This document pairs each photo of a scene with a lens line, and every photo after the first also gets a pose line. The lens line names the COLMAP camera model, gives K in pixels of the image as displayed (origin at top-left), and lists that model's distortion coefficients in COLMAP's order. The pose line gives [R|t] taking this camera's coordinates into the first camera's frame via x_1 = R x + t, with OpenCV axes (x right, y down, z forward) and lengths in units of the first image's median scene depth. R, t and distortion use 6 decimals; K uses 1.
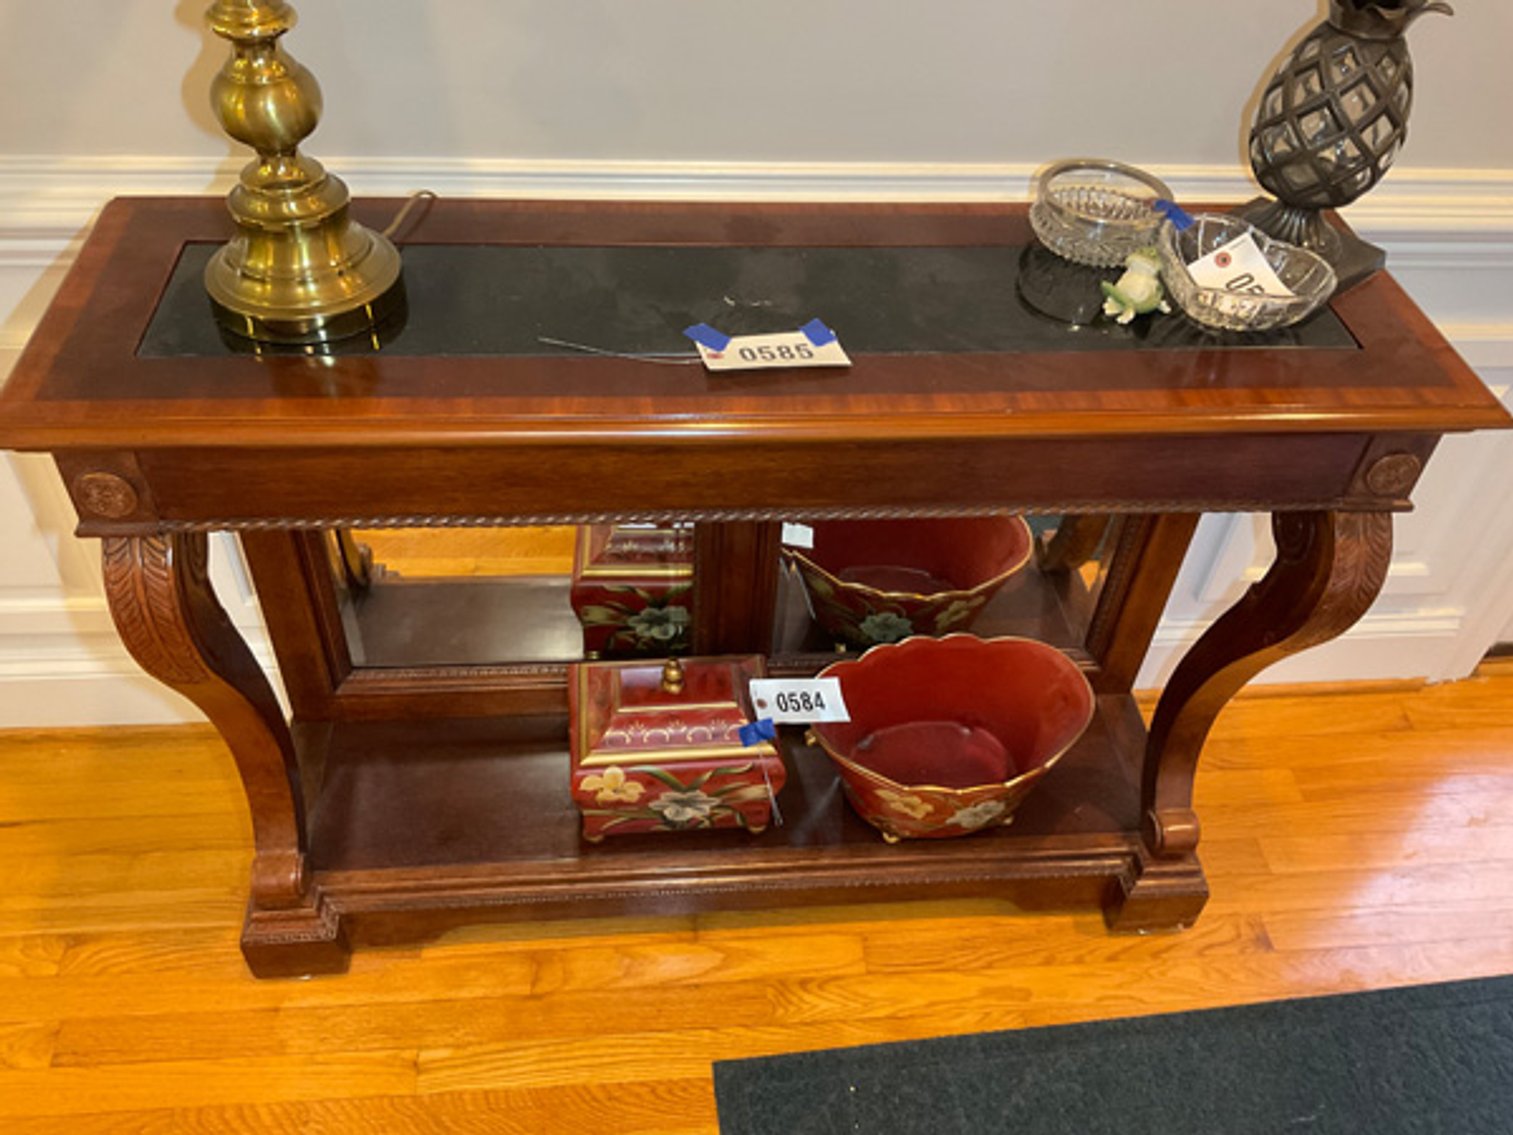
lens RADIAL K [[1278.3, 0, 756.5], [0, 1278.3, 567.5], [0, 0, 1]] dist [0.056277, -0.155067]
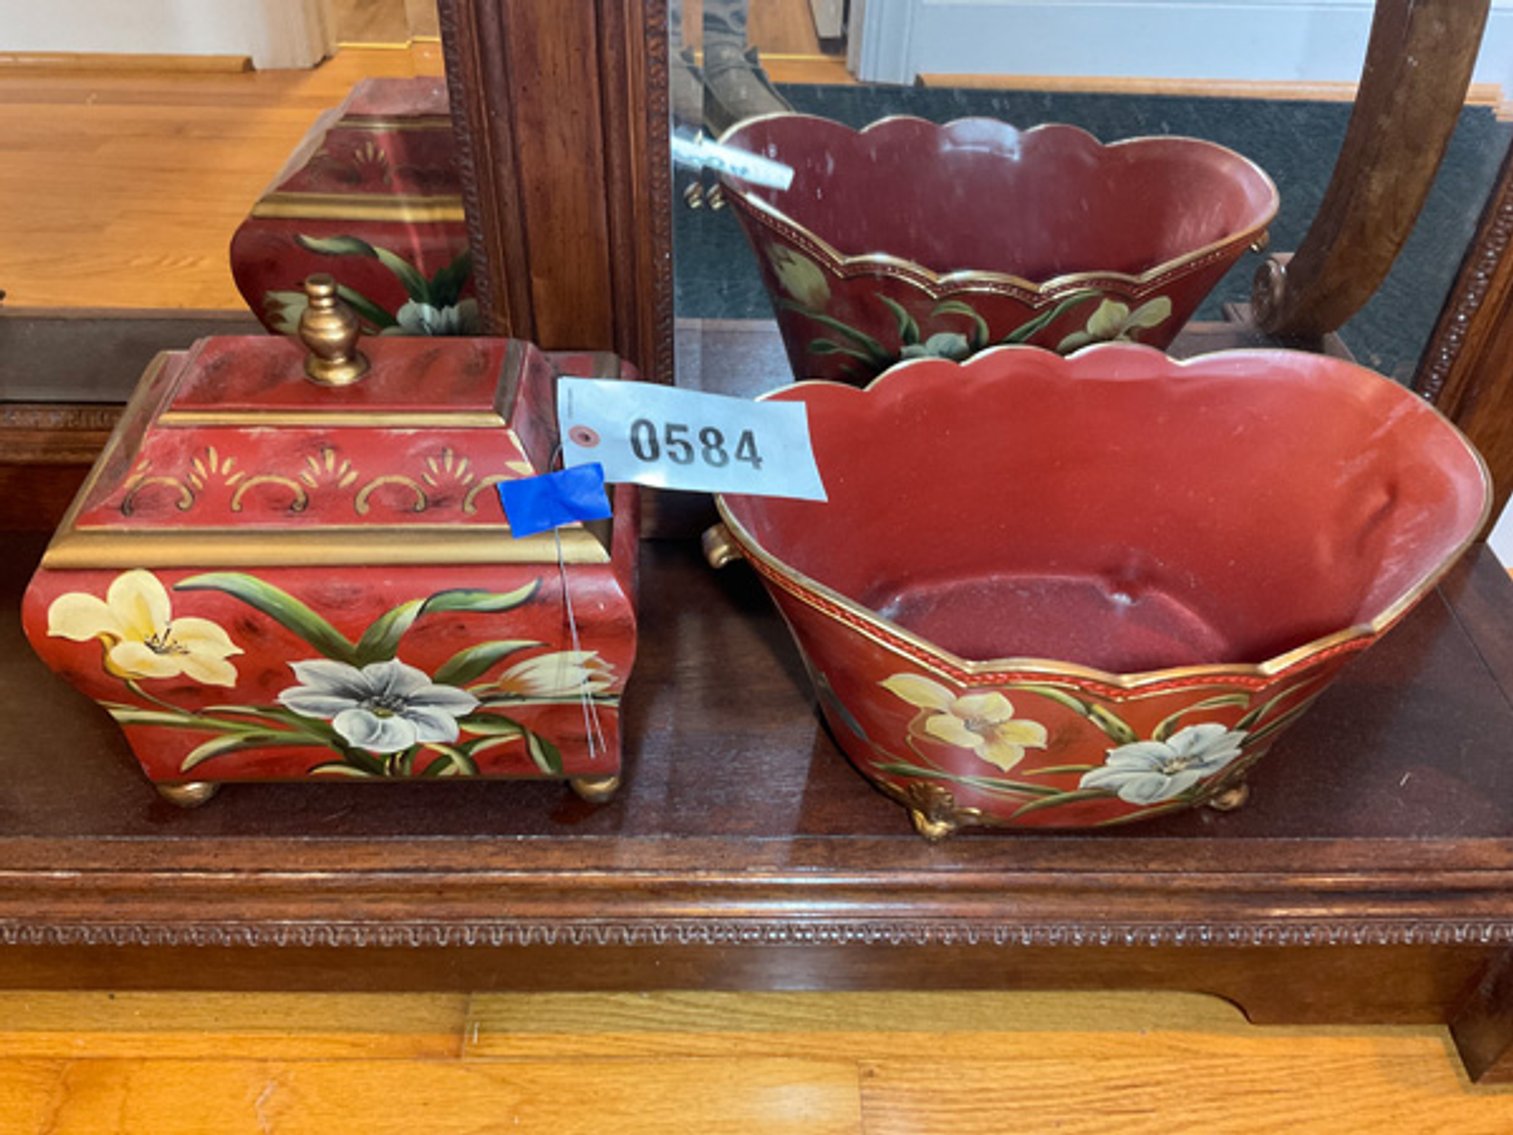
lens RADIAL K [[1278.3, 0, 756.5], [0, 1278.3, 567.5], [0, 0, 1]] dist [0.056277, -0.155067]
pose [[0.996941, 0.026863, -0.073402, 0.080058], [-0.029459, 0.998970, -0.034509, 0.152177], [0.072399, 0.036566, 0.996705, 0.620565]]
